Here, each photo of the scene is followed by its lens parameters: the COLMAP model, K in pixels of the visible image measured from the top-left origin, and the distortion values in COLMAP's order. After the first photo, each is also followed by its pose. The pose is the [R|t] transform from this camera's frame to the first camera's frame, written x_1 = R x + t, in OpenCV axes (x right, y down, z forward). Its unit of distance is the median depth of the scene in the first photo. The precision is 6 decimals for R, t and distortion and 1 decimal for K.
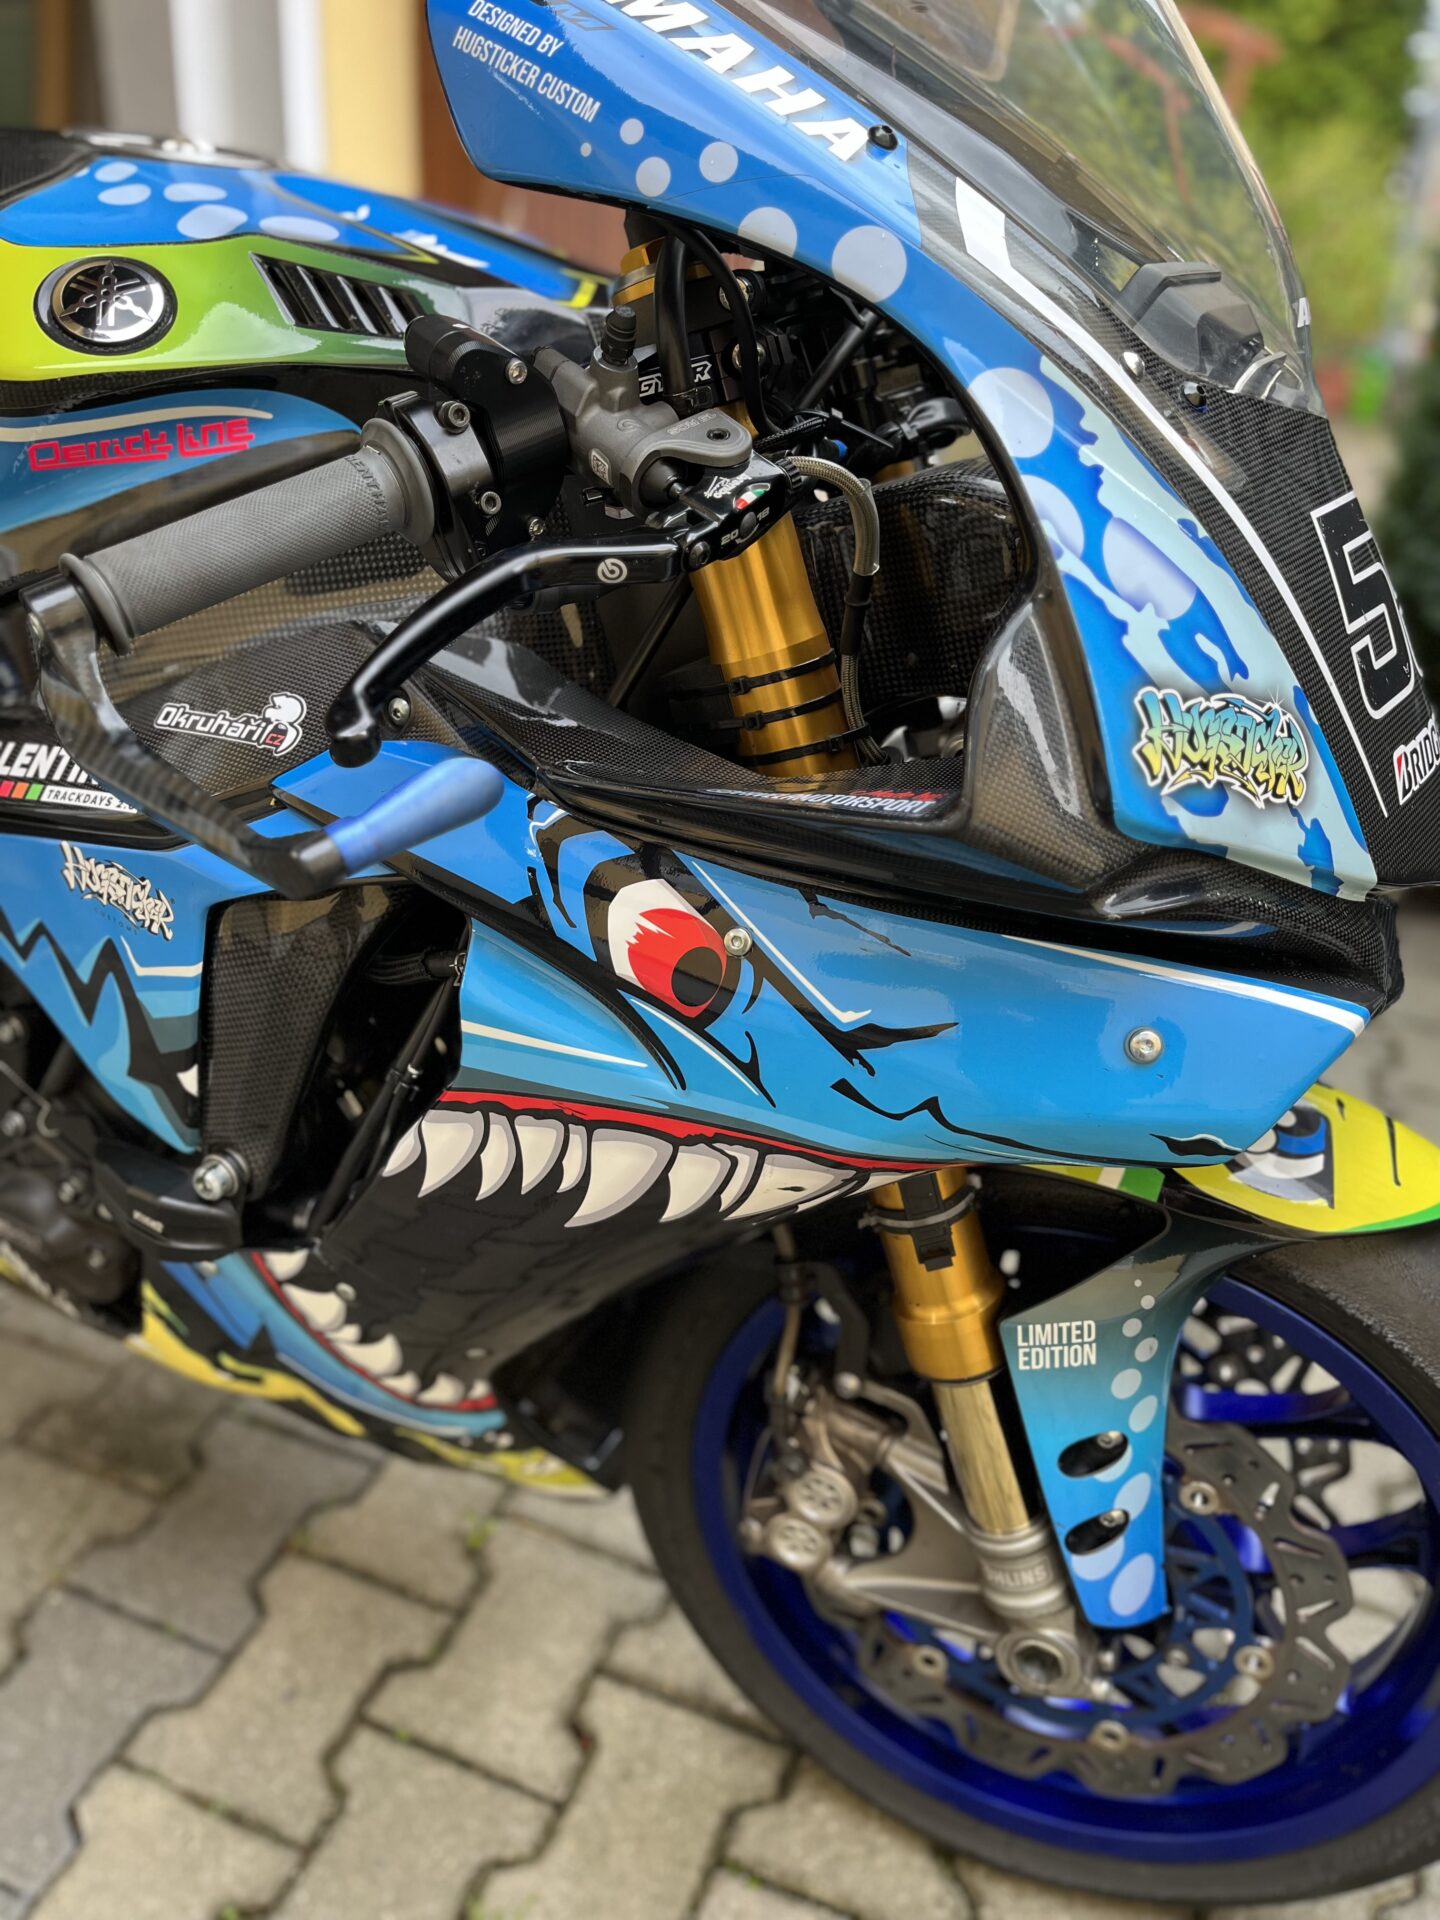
lens RADIAL K [[1553.0, 0, 716.6], [0, 1553.0, 965.1], [0, 0, 1]] dist [0.042403, -0.095003]
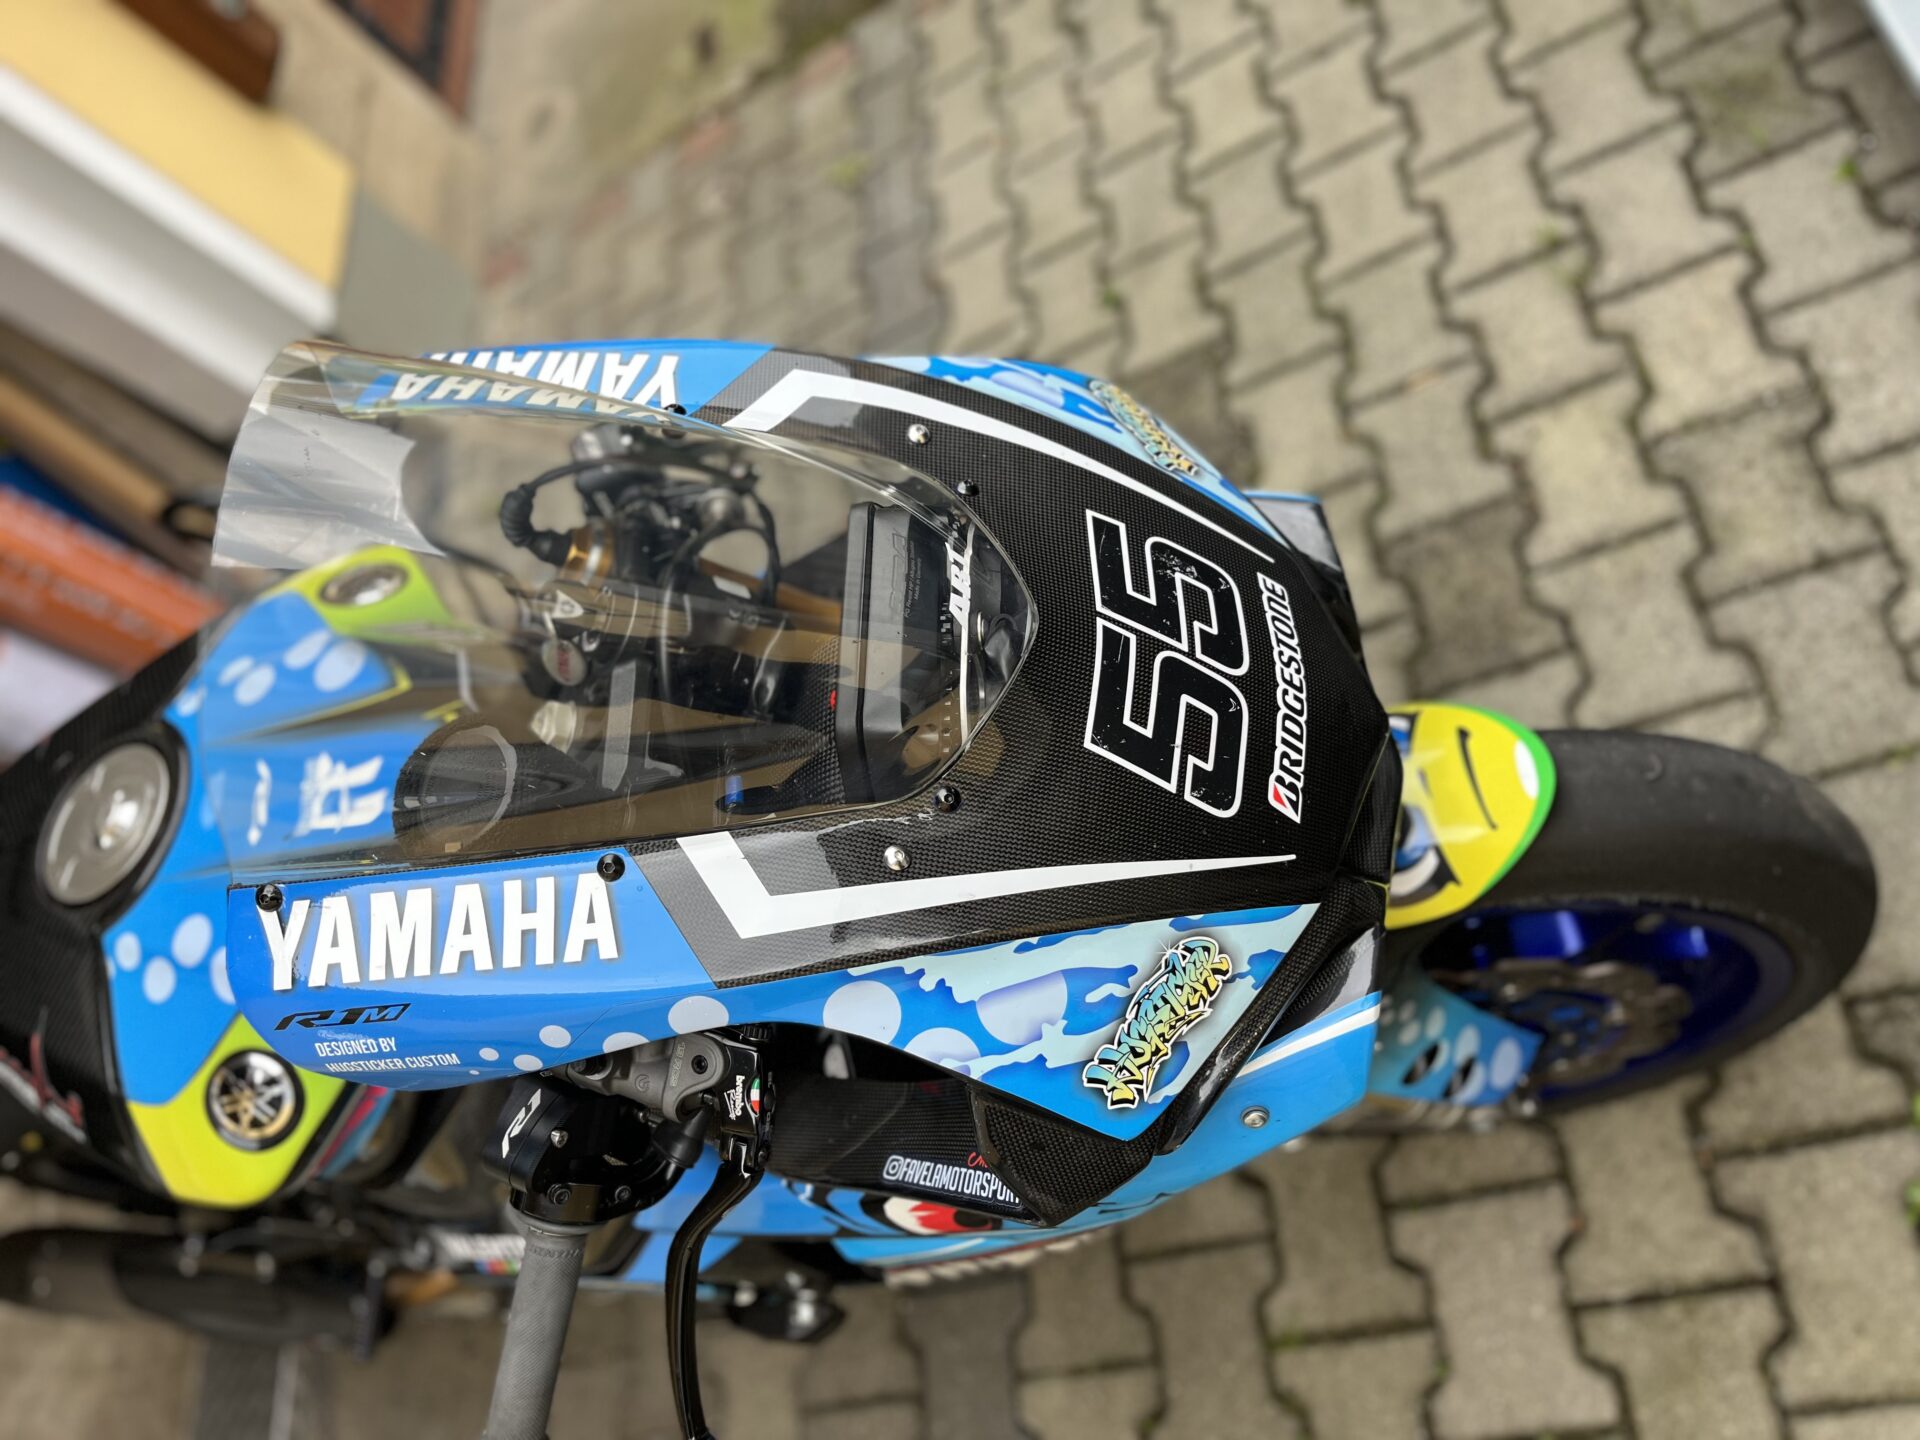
lens RADIAL K [[1553.0, 0, 961.1], [0, 1553.0, 723.2], [0, 0, 1]] dist [0.042403, -0.095003]
pose [[0.727548, -0.628608, -0.274820, 0.640896], [0.683412, 0.628916, 0.370693, -0.790796], [-0.060182, -0.457512, 0.887164, -0.014943]]
